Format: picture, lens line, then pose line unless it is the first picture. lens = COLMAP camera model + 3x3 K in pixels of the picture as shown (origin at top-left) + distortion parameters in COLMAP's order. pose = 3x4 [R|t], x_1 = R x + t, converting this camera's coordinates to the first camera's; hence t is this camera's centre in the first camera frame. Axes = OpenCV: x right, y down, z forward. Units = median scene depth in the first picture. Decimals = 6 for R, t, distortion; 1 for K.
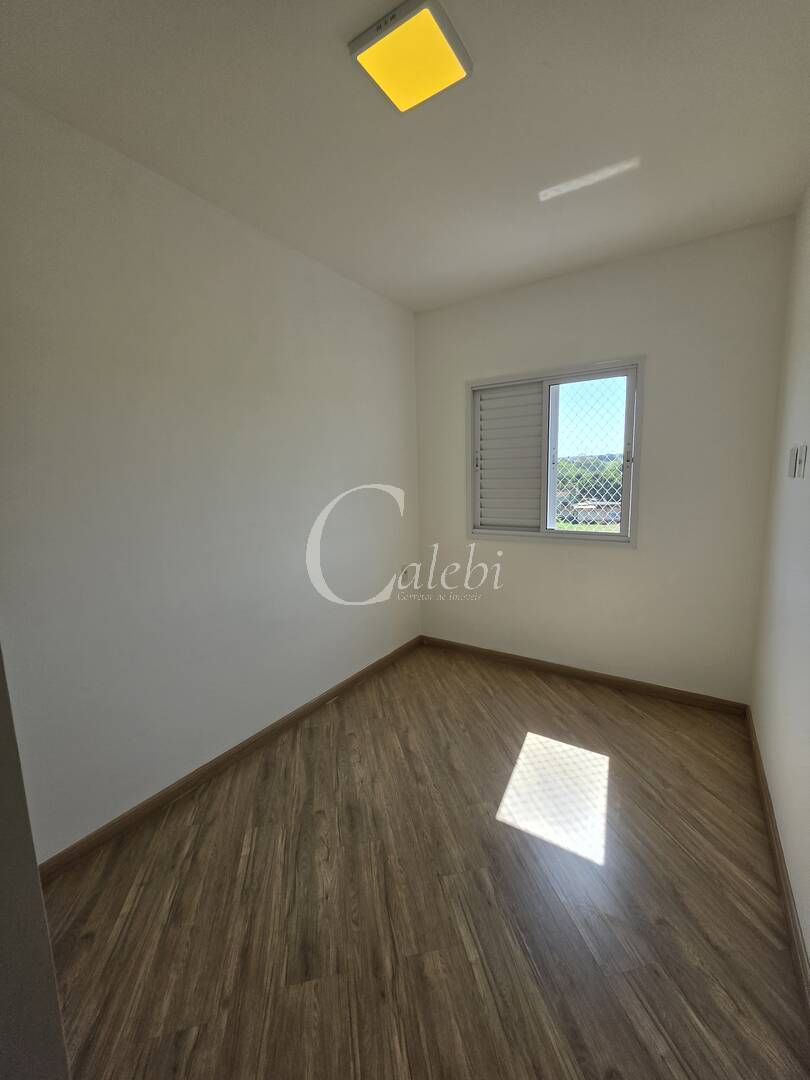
lens RADIAL K [[432.4, 0, 406.4], [0, 432.4, 533.2], [0, 0, 1]] dist [-0.003812, 0.000272]
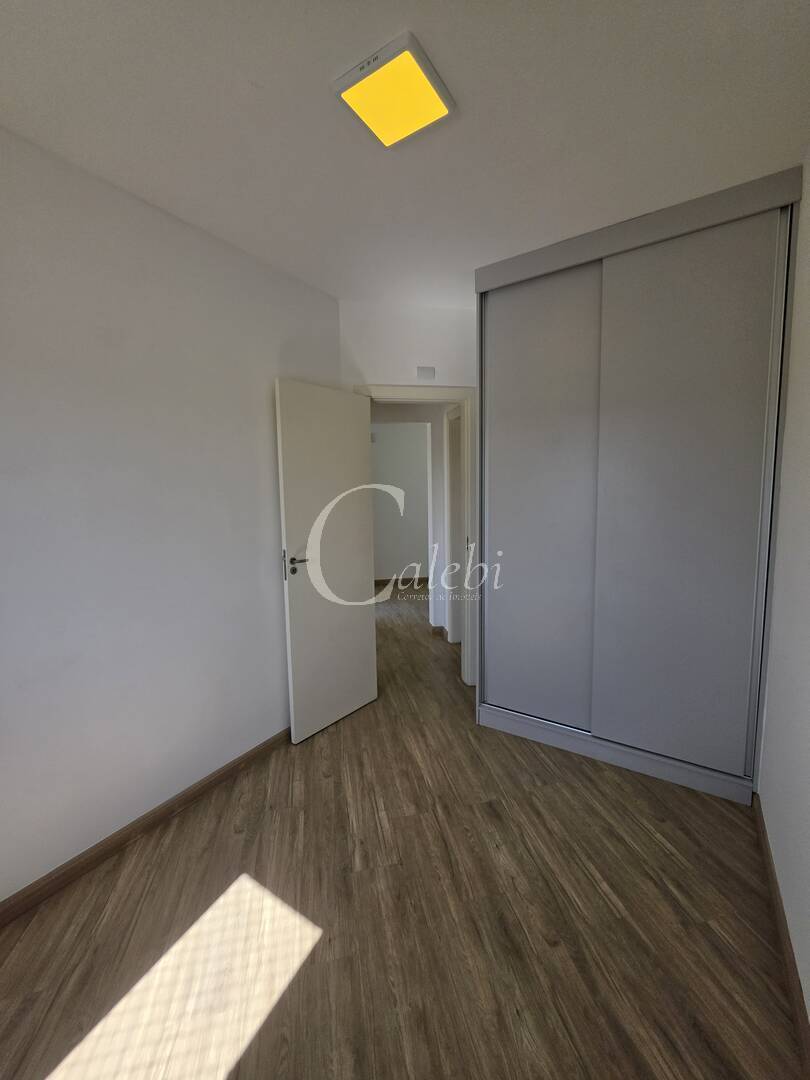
lens RADIAL K [[432.4, 0, 406.4], [0, 432.4, 533.2], [0, 0, 1]] dist [-0.003812, 0.000272]
pose [[-0.999035, 0.043712, -0.004185, 0.028397], [0.041430, 0.969870, 0.240076, -0.252444], [0.014553, 0.239671, -0.970745, 1.739715]]
